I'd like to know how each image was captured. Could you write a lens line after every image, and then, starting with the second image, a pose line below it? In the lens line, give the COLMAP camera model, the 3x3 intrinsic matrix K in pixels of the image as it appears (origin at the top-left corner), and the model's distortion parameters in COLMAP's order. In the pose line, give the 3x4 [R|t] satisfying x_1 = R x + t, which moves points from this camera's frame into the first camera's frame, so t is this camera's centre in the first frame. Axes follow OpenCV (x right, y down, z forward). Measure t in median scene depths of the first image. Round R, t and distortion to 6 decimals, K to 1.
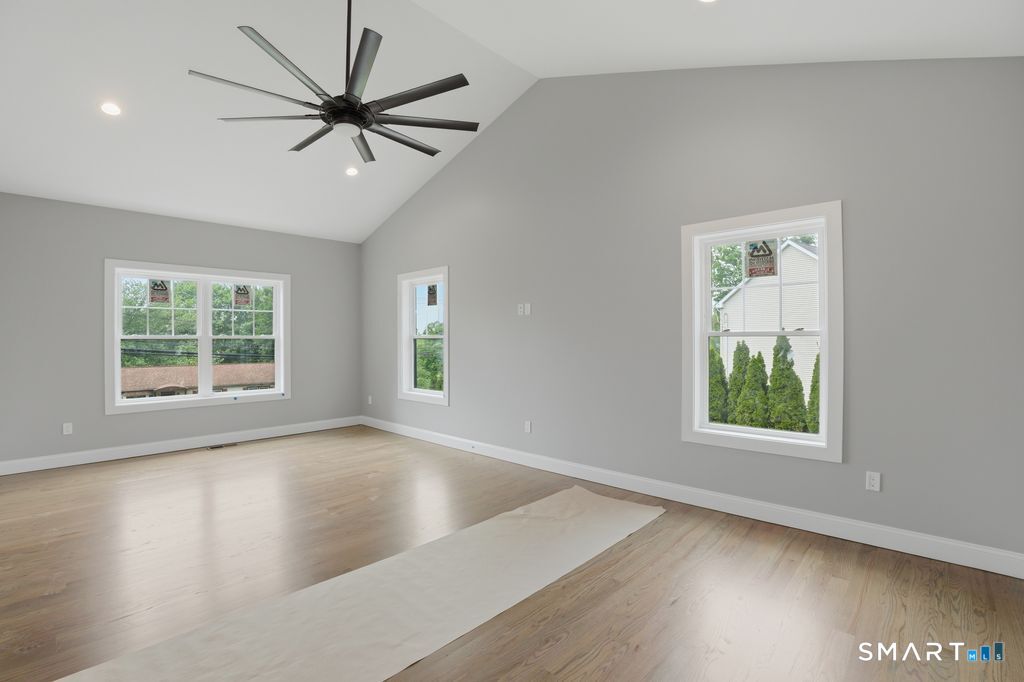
lens RADIAL K [[470.2, 0, 514.5], [0, 470.2, 338.0], [0, 0, 1]] dist [-0.038643, 0.000835]
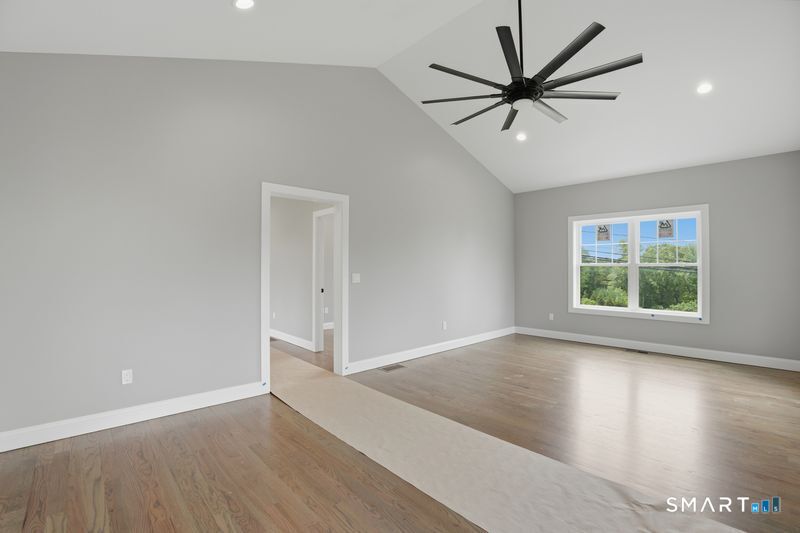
lens RADIAL K [[367.4, 0, 401.9], [0, 367.4, 264.1], [0, 0, 1]] dist [-0.038643, 0.000835]
pose [[-0.075968, -0.001092, -0.997110, 0.382316], [0.002339, 0.999996, -0.001273, -0.003566], [0.997108, -0.002429, -0.075965, 0.418620]]
